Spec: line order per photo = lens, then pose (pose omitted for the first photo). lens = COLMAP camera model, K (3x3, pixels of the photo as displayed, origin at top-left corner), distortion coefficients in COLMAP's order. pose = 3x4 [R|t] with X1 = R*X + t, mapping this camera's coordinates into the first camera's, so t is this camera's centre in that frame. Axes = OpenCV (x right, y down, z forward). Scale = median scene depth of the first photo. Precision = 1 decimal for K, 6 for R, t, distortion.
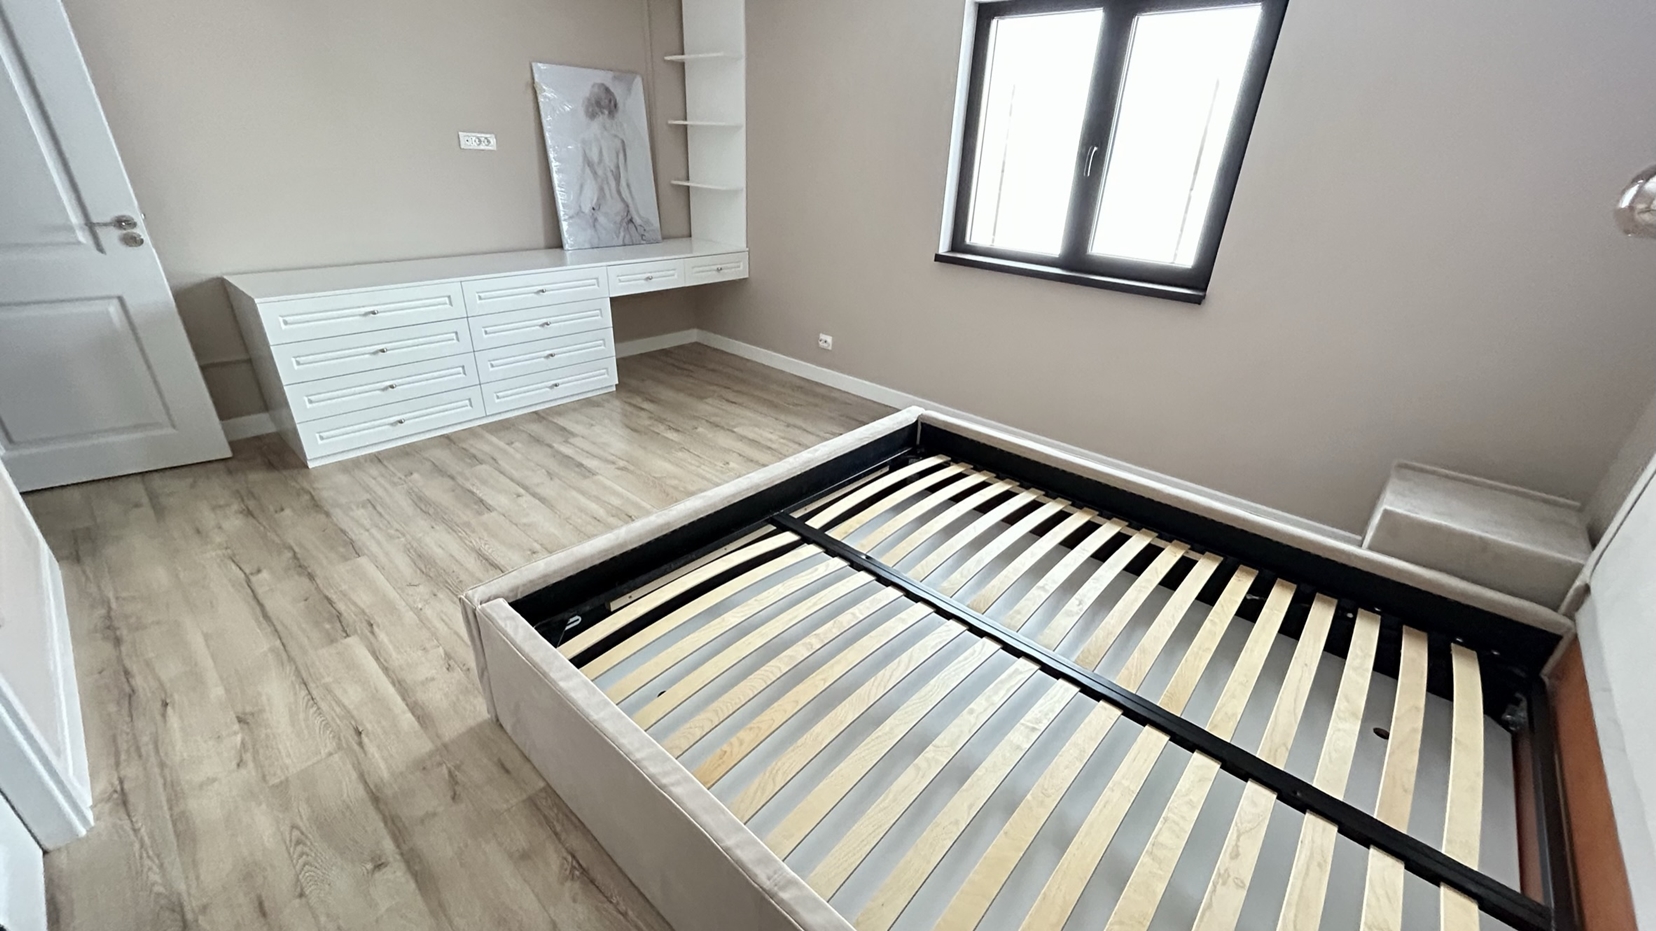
lens RADIAL K [[655.5, 0, 823.7], [0, 655.5, 459.8], [0, 0, 1]] dist [-0.002043, 0.000031]
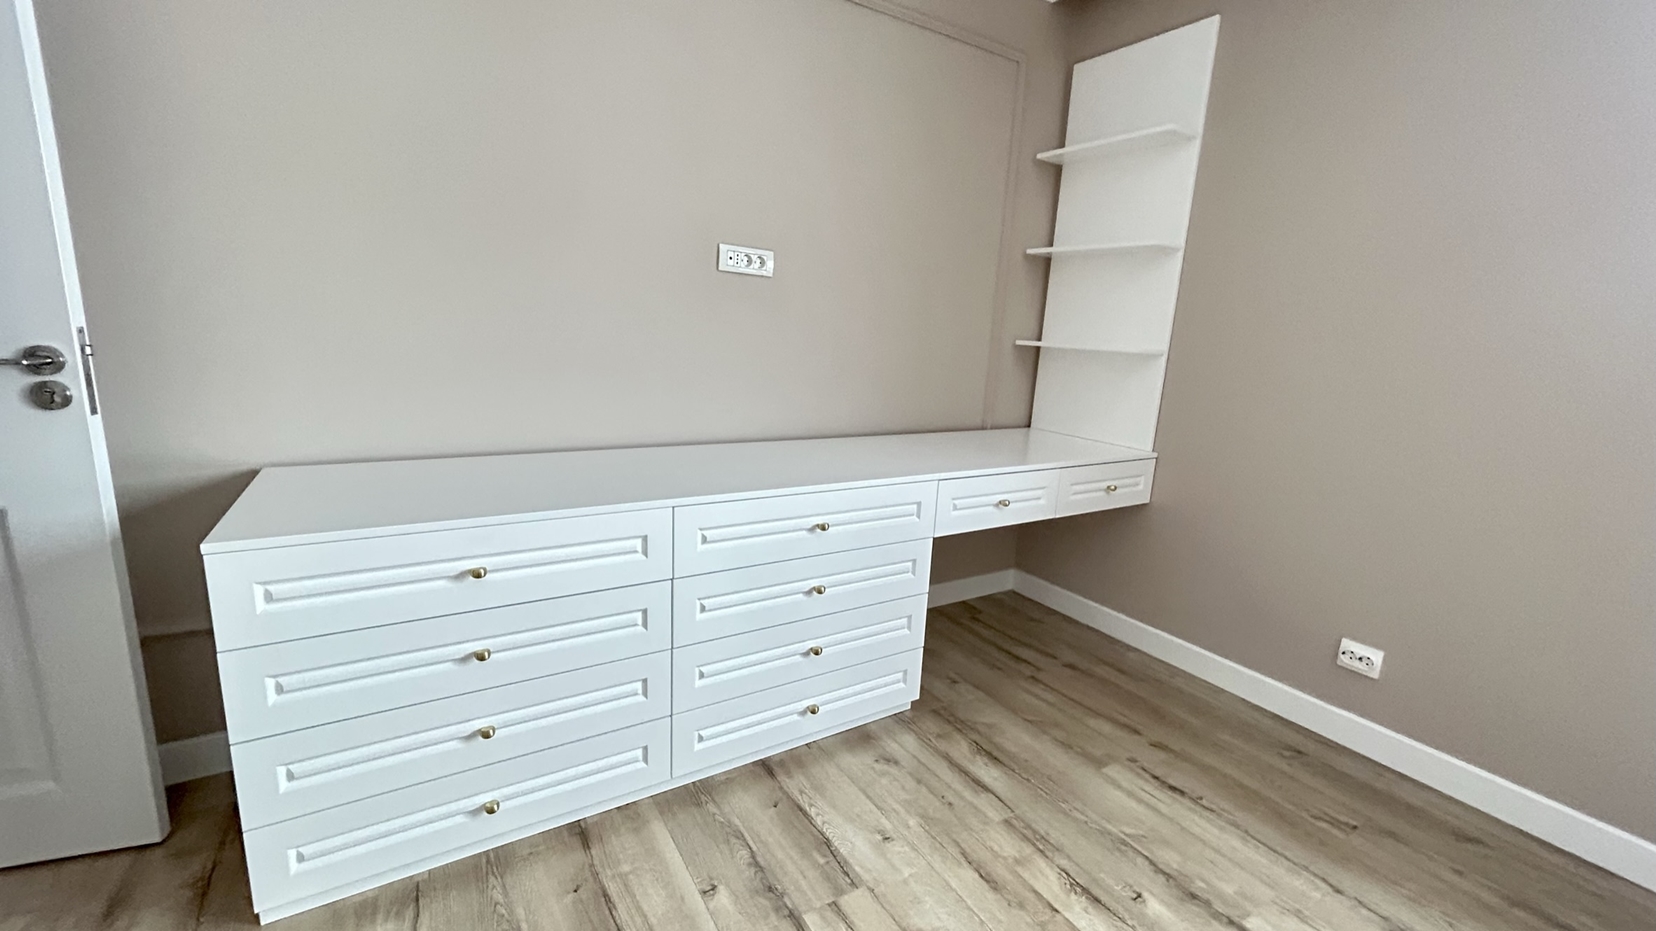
lens RADIAL K [[664.8, 0, 831.0], [0, 664.8, 463.1], [0, 0, 1]] dist [-0.002404, 0.000177]
pose [[0.959957, 0.064405, -0.272643, -0.272894], [-0.131837, 0.962571, -0.236804, -0.175503], [0.247187, 0.263266, 0.932518, 0.494646]]
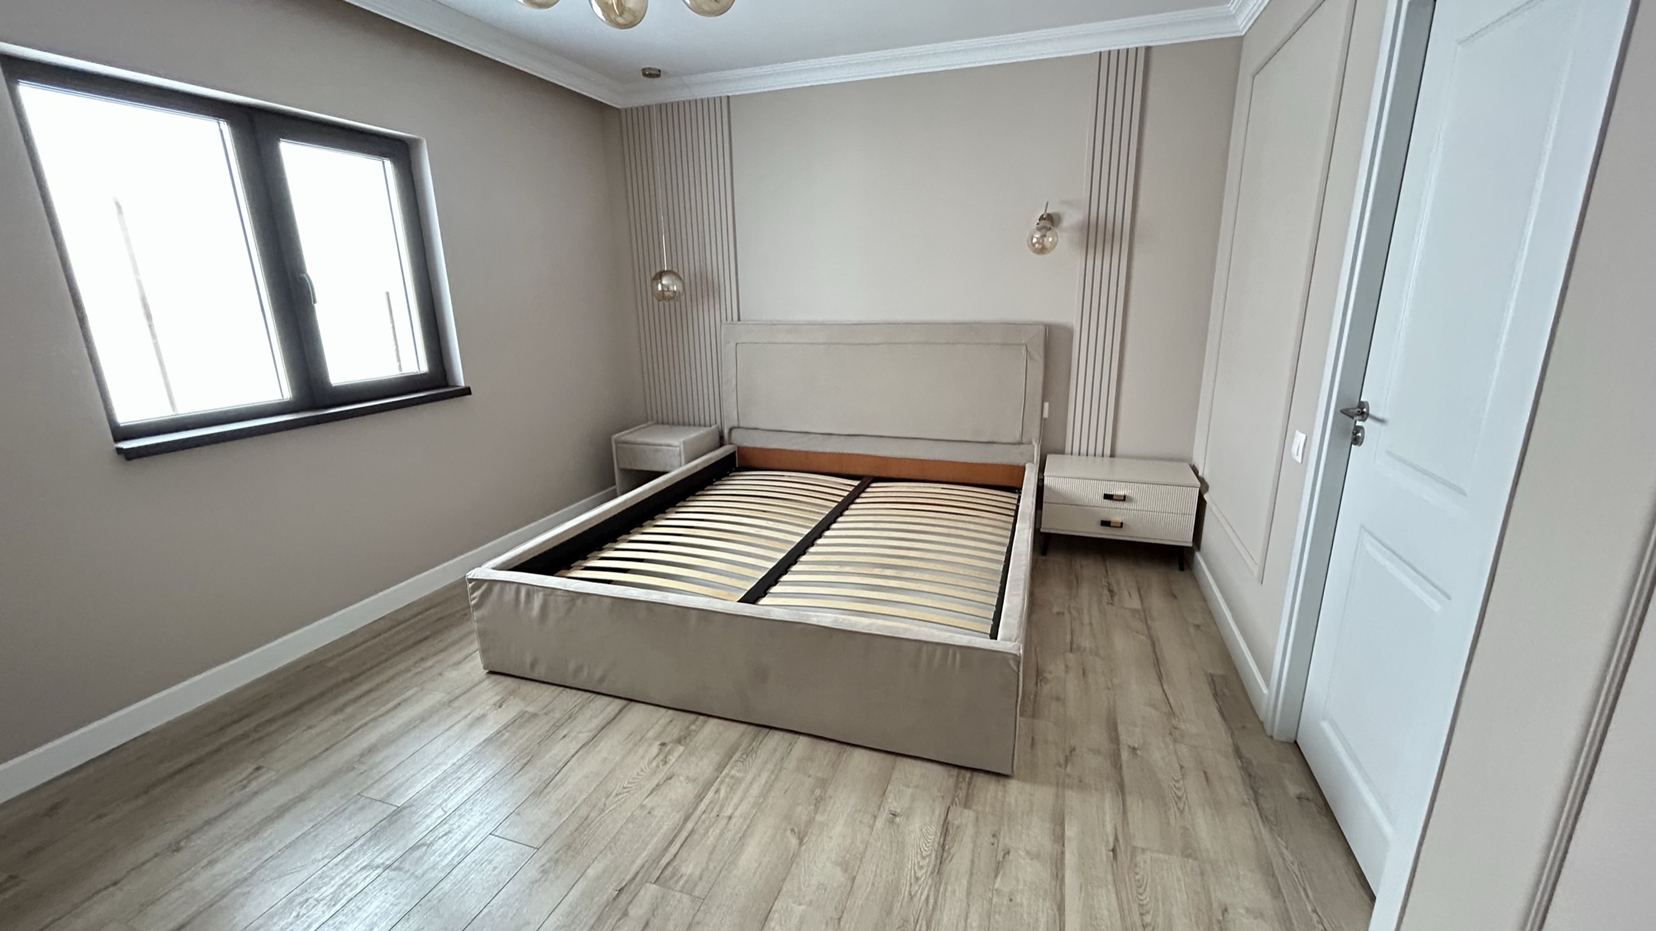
lens RADIAL K [[664.8, 0, 831.0], [0, 664.8, 463.1], [0, 0, 1]] dist [-0.002404, 0.000177]
pose [[-0.393689, -0.272350, 0.877971, -0.565898], [0.398748, 0.809969, 0.430058, -0.286657], [-0.828256, 0.519399, -0.210277, 0.568081]]
